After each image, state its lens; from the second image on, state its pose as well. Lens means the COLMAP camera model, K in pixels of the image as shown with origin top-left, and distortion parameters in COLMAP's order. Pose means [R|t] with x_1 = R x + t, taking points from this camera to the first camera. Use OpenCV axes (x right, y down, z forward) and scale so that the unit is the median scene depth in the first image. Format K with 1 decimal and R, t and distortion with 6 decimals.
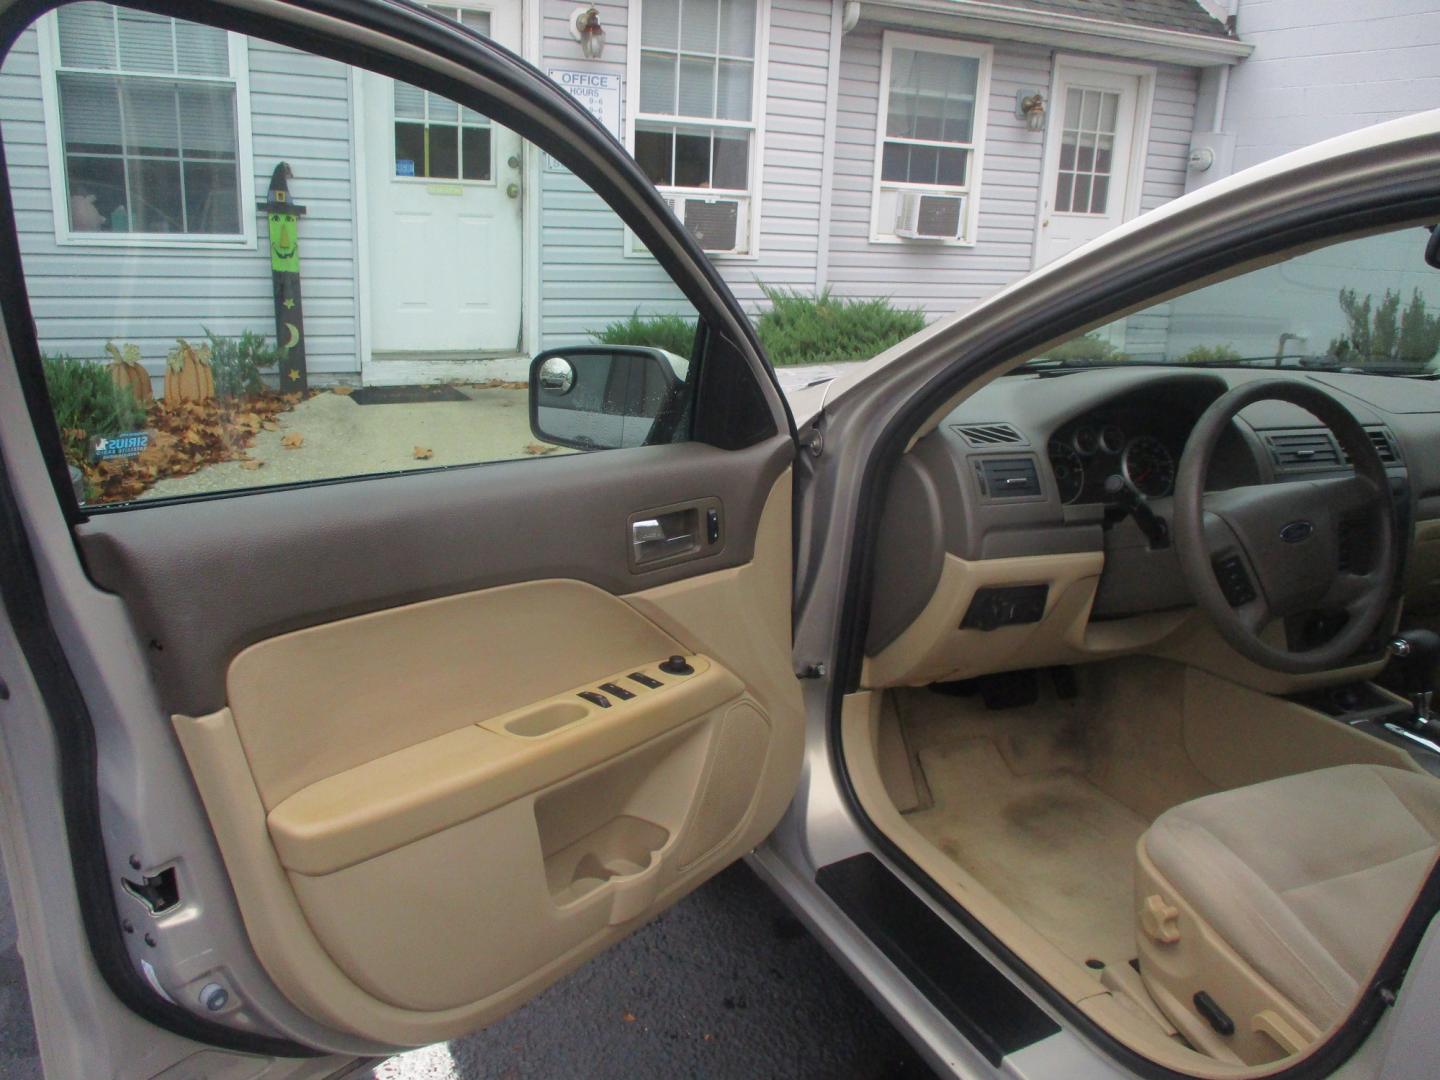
lens RADIAL K [[1196.7, 0, 718.6], [0, 1196.7, 536.9], [0, 0, 1]] dist [-0.029548, 0.006223]
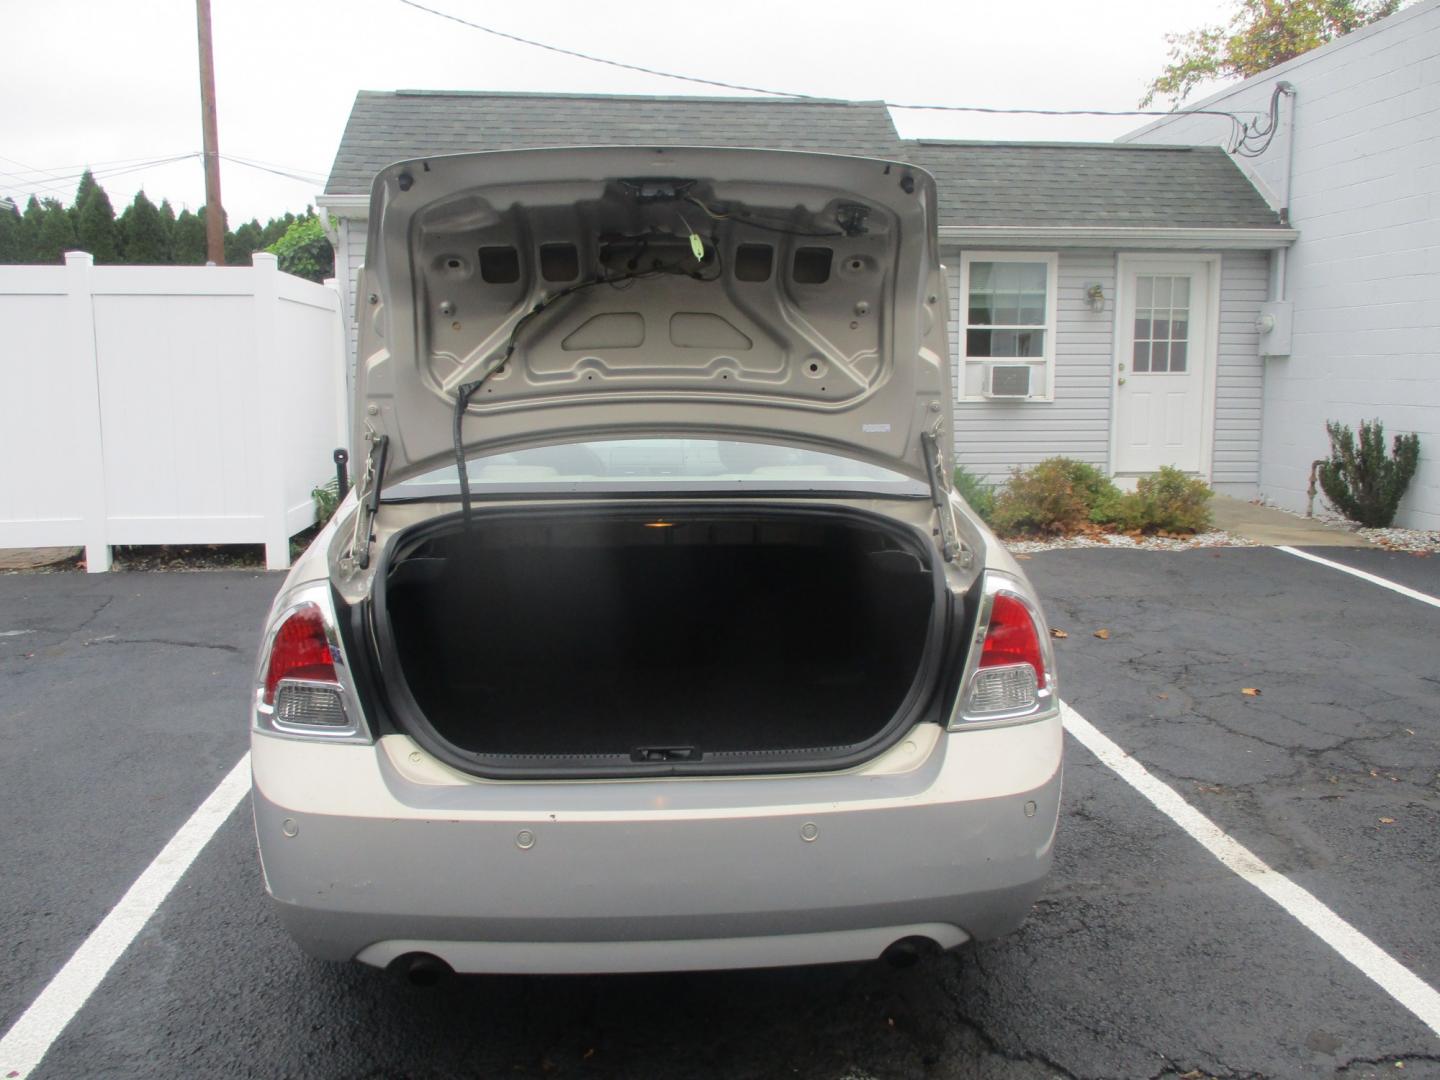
lens RADIAL K [[1196.7, 0, 718.6], [0, 1196.7, 536.9], [0, 0, 1]] dist [-0.029548, 0.006223]
pose [[0.929419, 0.004970, -0.368992, 0.366886], [-0.056069, 0.990202, -0.127892, 0.089005], [0.364741, 0.139554, 0.920591, -0.308160]]
